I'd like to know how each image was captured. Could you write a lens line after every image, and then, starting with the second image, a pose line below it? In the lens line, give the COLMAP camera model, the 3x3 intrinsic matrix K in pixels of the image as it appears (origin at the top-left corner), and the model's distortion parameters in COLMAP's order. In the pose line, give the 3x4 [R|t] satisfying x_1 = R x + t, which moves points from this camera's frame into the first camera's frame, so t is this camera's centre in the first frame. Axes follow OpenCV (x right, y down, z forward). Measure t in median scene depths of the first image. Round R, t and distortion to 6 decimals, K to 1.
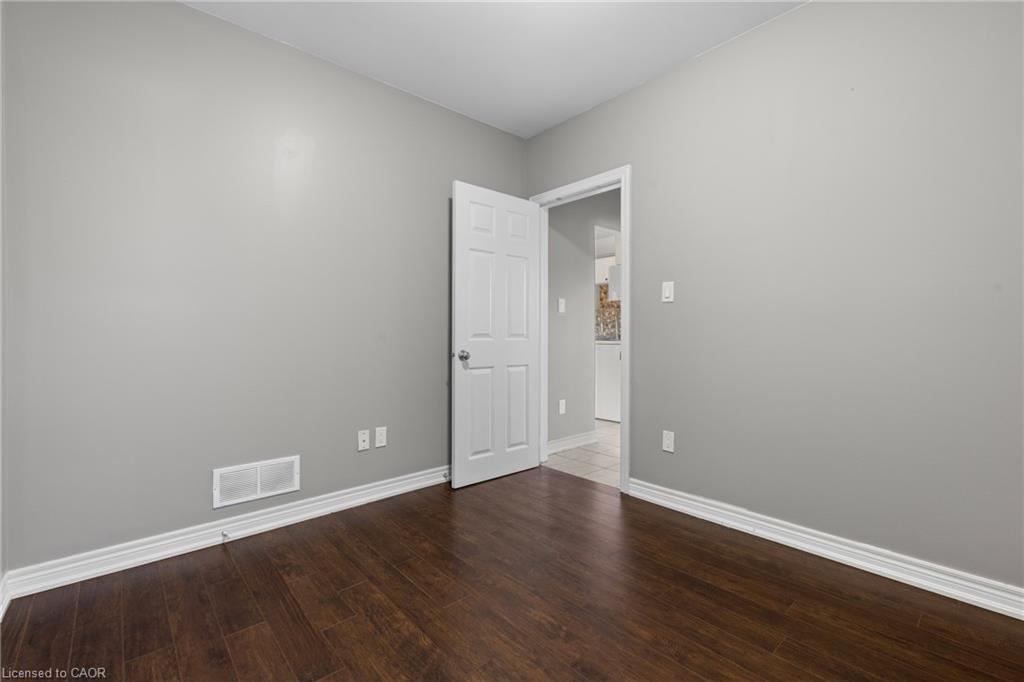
lens RADIAL K [[448.3, 0, 512.0], [0, 448.3, 341.0], [0, 0, 1]] dist [0.000917, -0.000039]
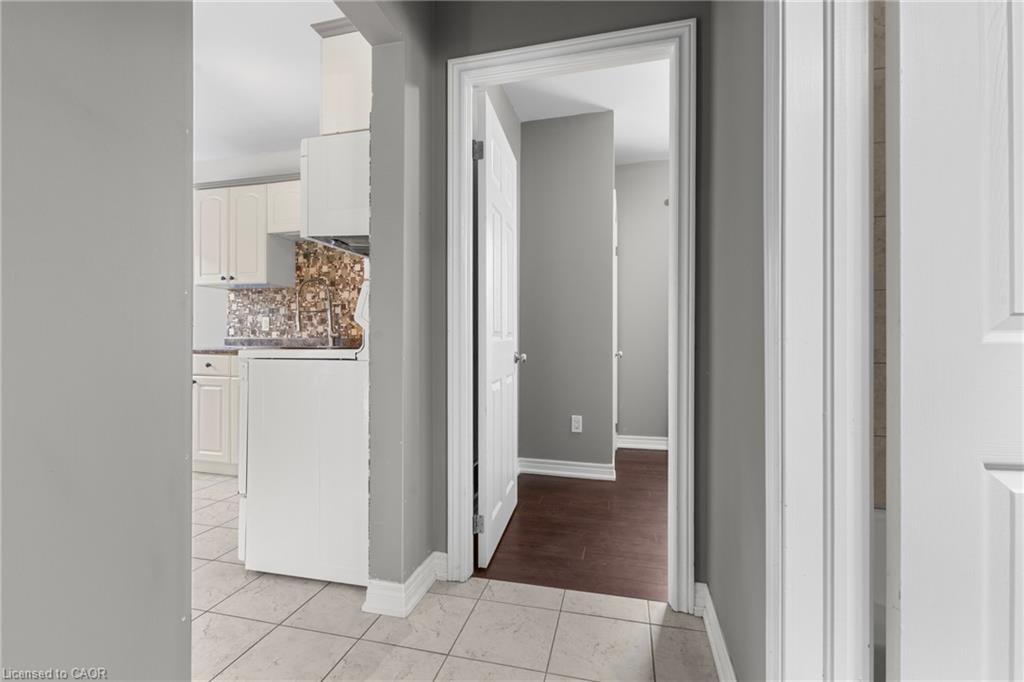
lens RADIAL K [[448.3, 0, 512.0], [0, 448.3, 341.0], [0, 0, 1]] dist [0.000917, -0.000039]
pose [[0.826499, 0.006240, 0.562903, 0.114943], [0.004194, 0.999843, -0.017242, 0.000057], [-0.562922, 0.016611, 0.826343, 0.447859]]
